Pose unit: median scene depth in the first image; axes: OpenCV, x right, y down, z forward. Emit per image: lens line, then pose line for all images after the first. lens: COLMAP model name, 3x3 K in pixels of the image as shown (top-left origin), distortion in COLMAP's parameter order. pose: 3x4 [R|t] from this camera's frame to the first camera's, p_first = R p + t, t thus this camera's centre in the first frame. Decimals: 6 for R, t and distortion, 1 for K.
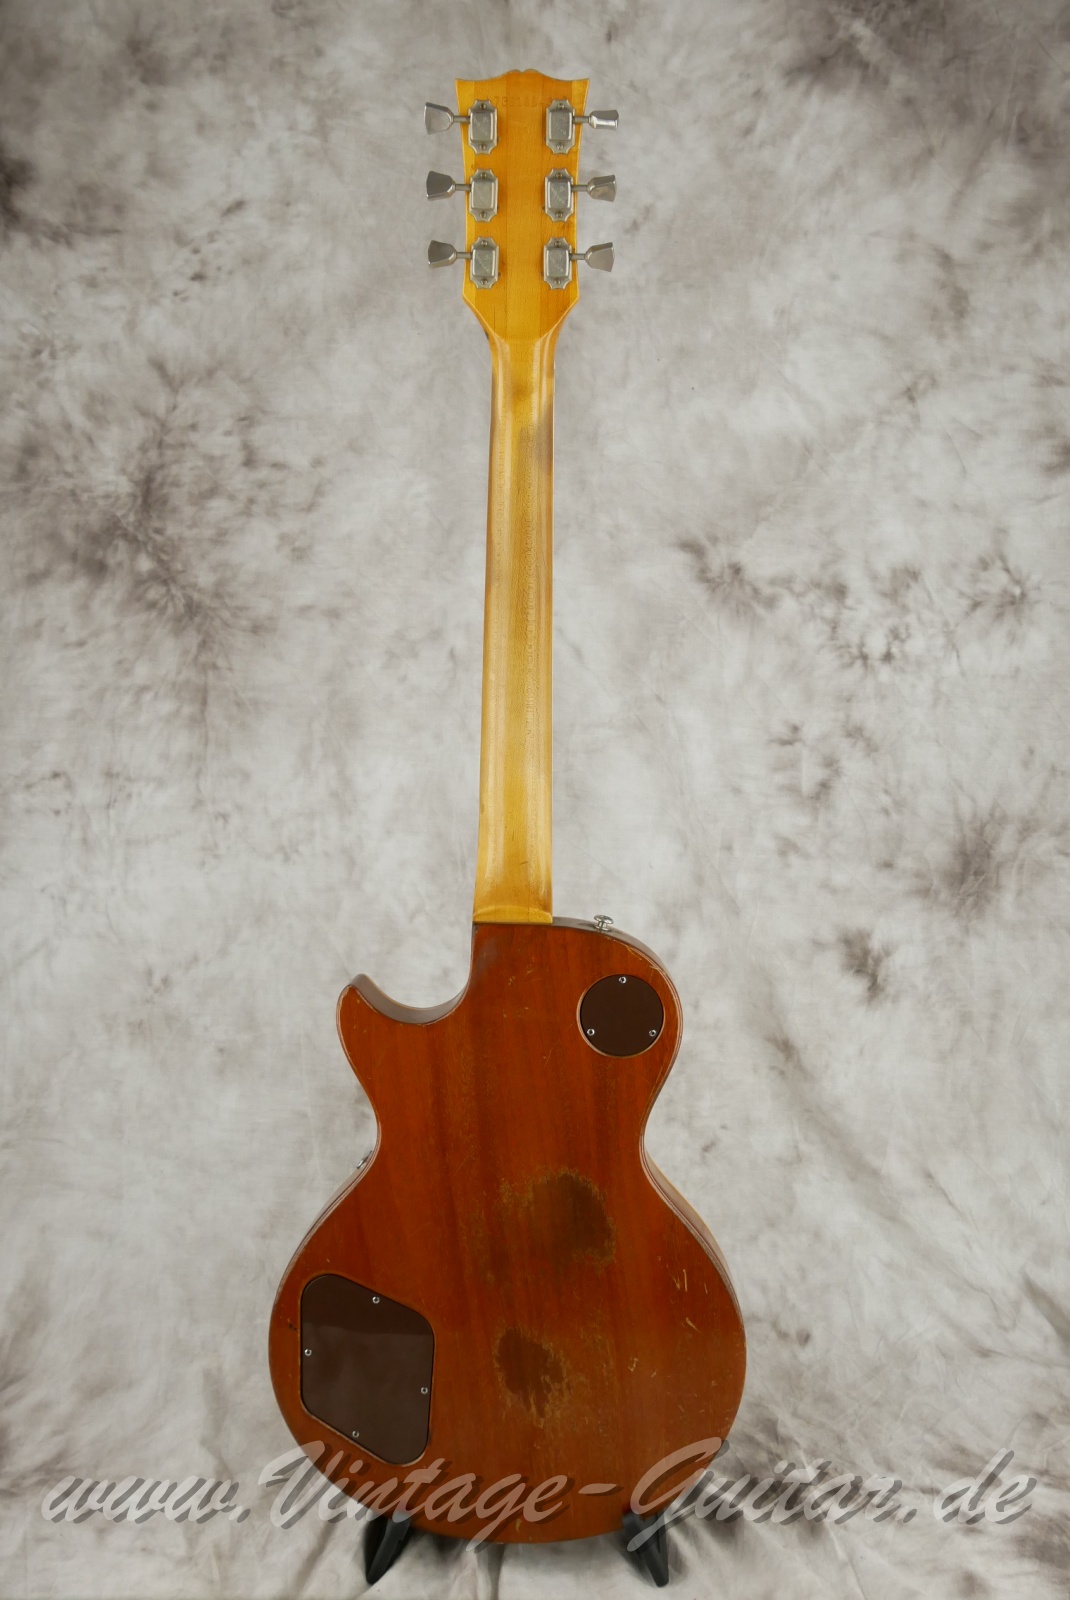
lens RADIAL K [[1364.8, 0, 527.0], [0, 1364.8, 802.1], [0, 0, 1]] dist [-0.065679, 0.061947]
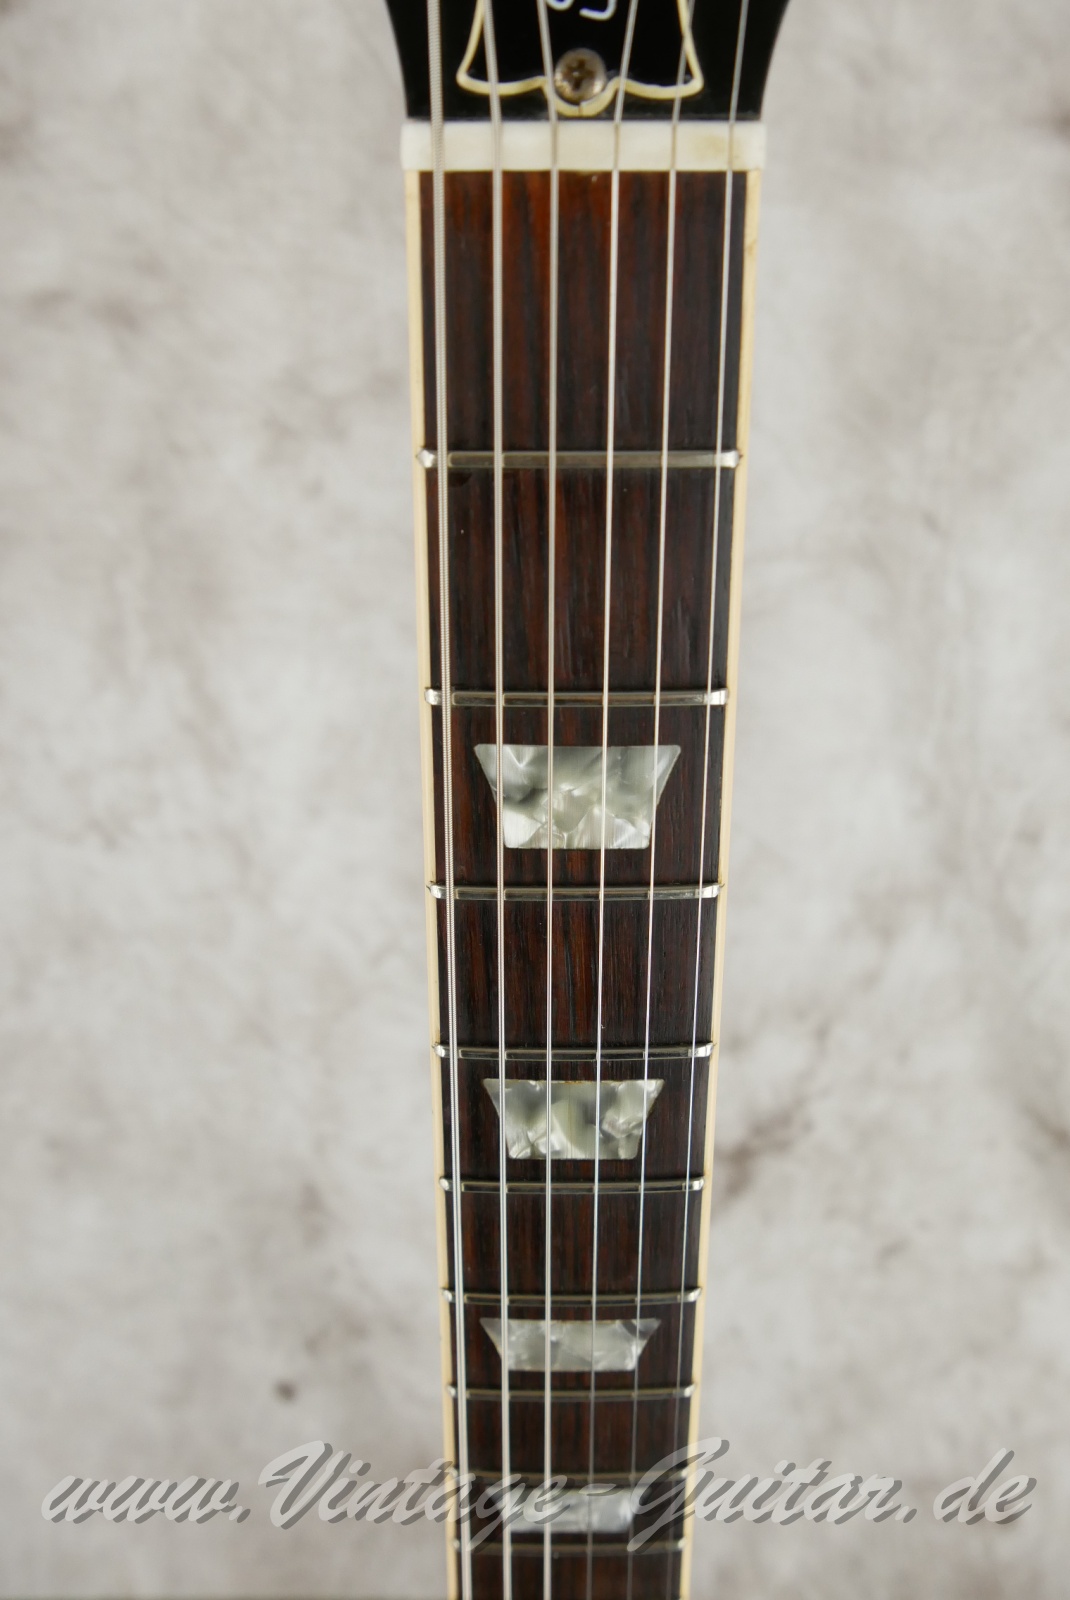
lens RADIAL K [[1346.9, 0, 537.6], [0, 1346.9, 792.3], [0, 0, 1]] dist [-0.063162, 0.025000]
pose [[0.999956, 0.001247, -0.009333, -0.020564], [0.004234, 0.825775, 0.563984, -0.240911], [0.008410, -0.563999, 0.825733, 0.620320]]
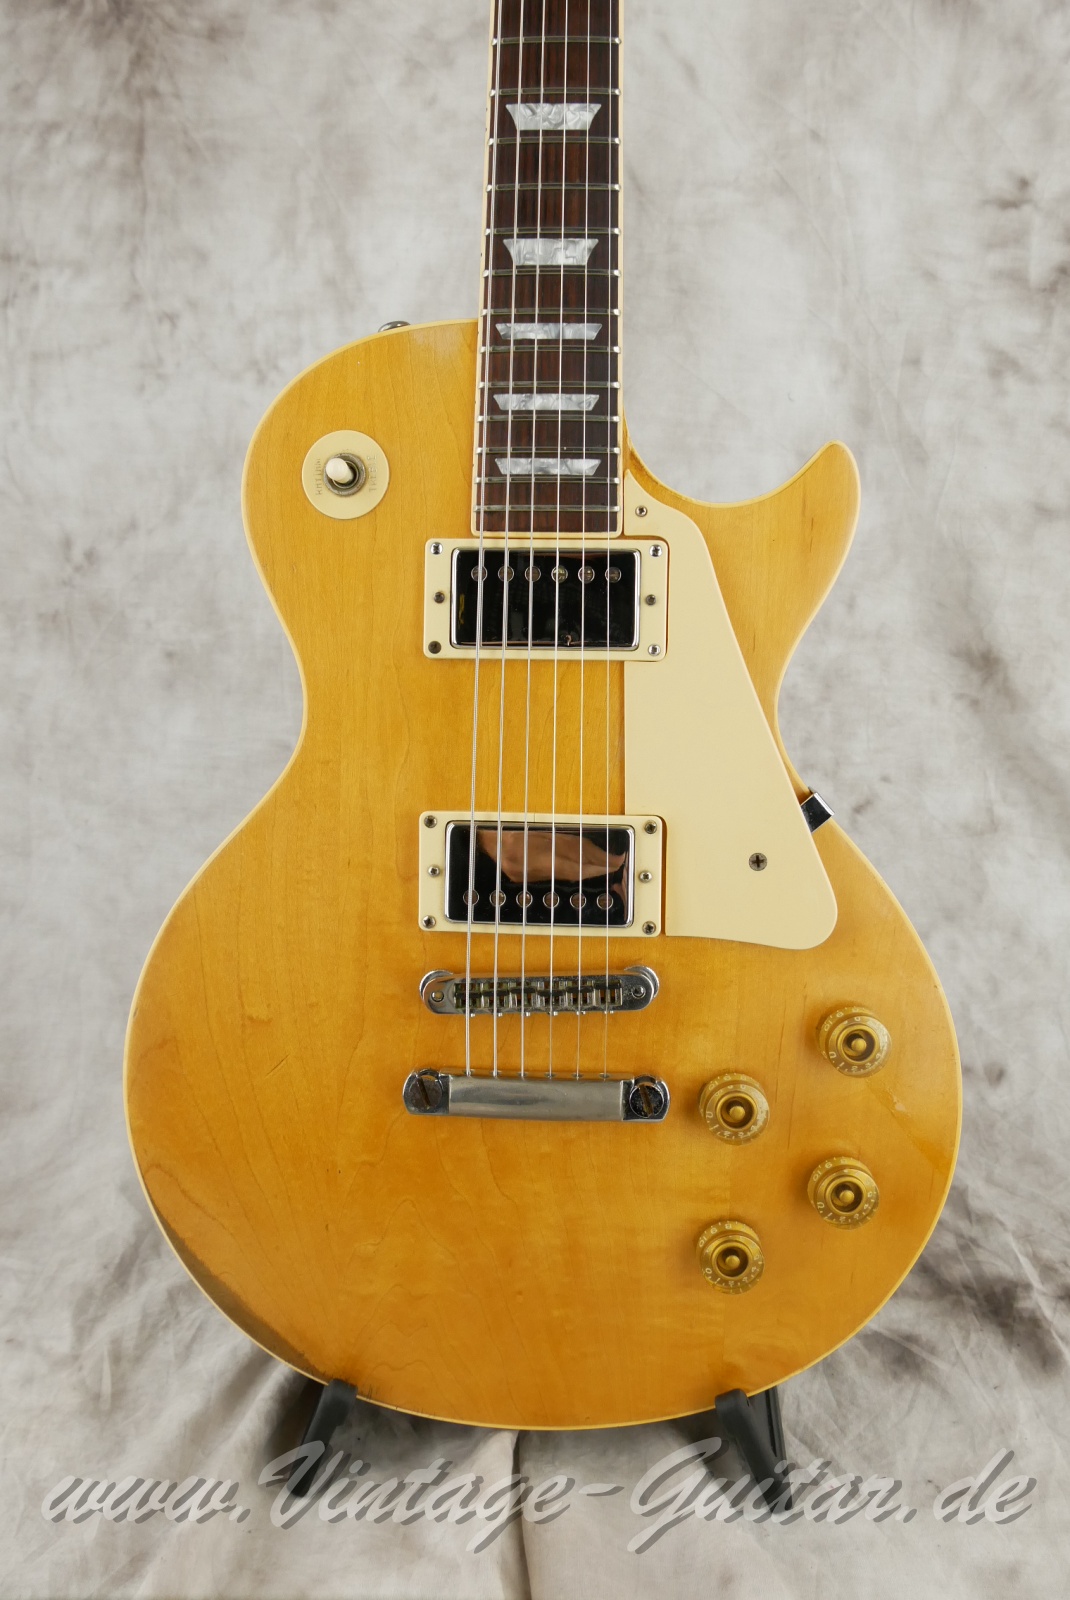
lens RADIAL K [[1346.9, 0, 537.6], [0, 1346.9, 792.3], [0, 0, 1]] dist [-0.063162, 0.025000]
pose [[0.998444, 0.018620, -0.052570, 0.001290], [-0.010321, 0.988029, 0.153923, 0.142330], [0.054807, -0.153140, 0.986683, 0.313672]]
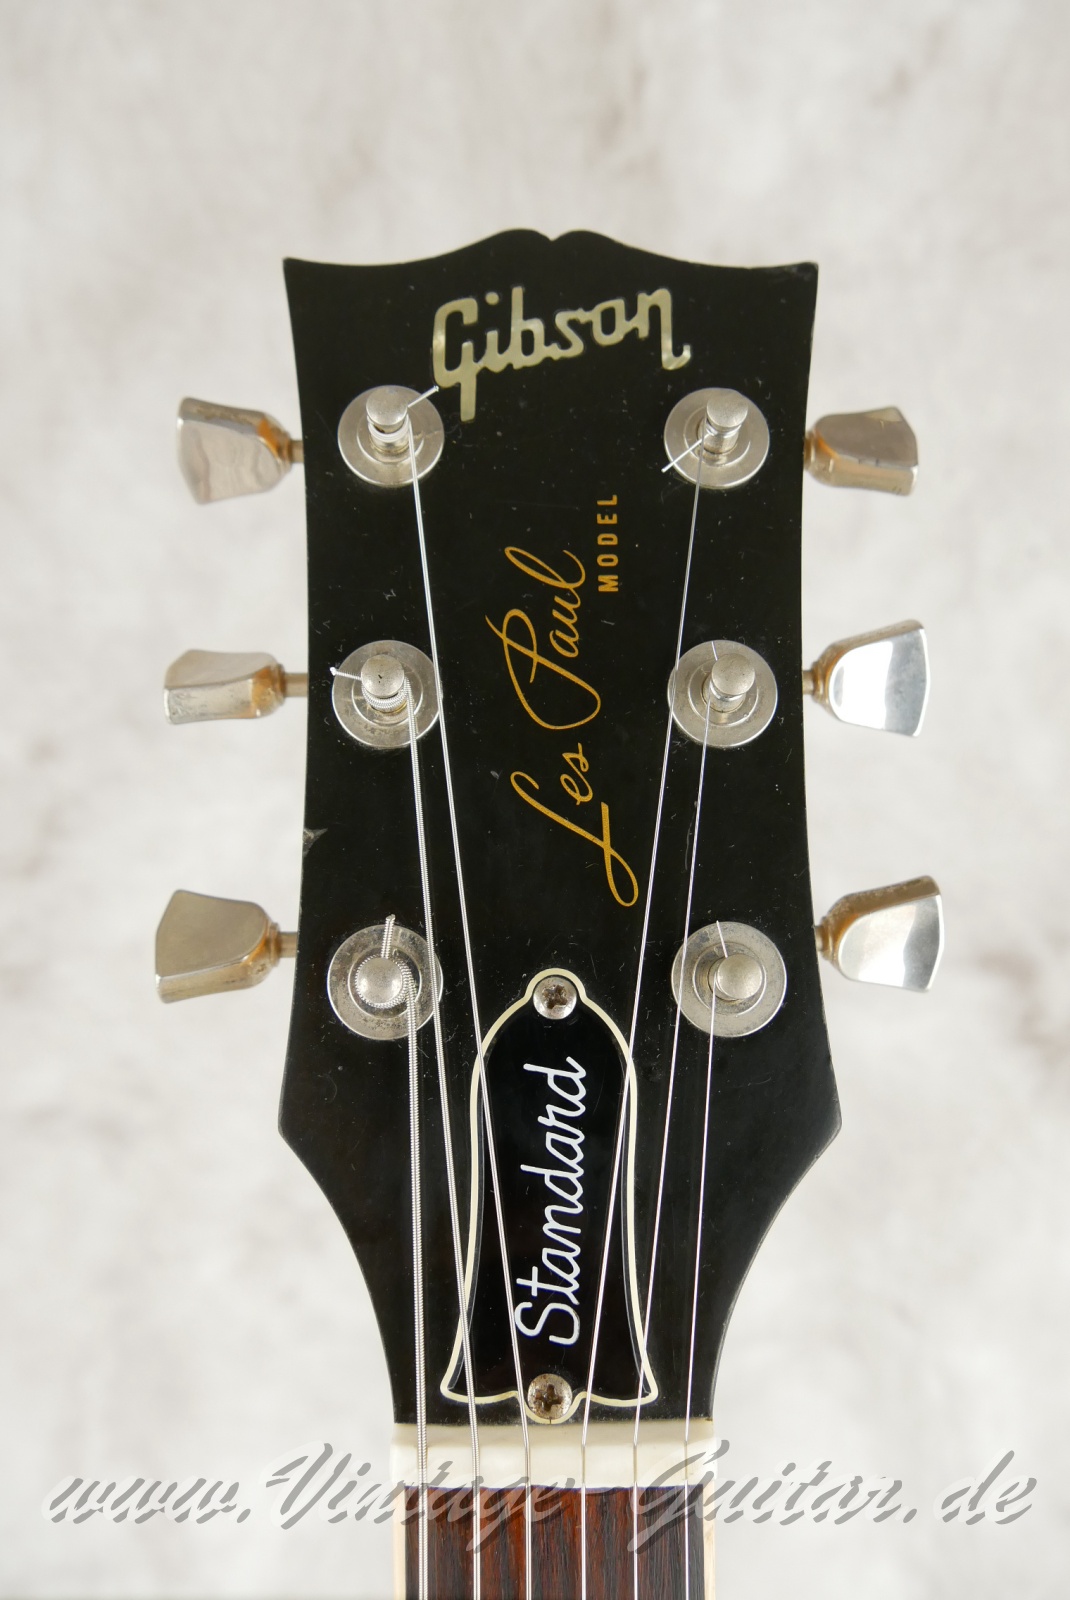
lens RADIAL K [[1348.4, 0, 533.9], [0, 1348.4, 800.4], [0, 0, 1]] dist [-0.056242, 0.031307]
pose [[0.999908, -0.008479, 0.010621, -0.020457], [0.006314, 0.981866, 0.189469, -0.311719], [-0.012035, -0.189385, 0.981829, 0.634517]]
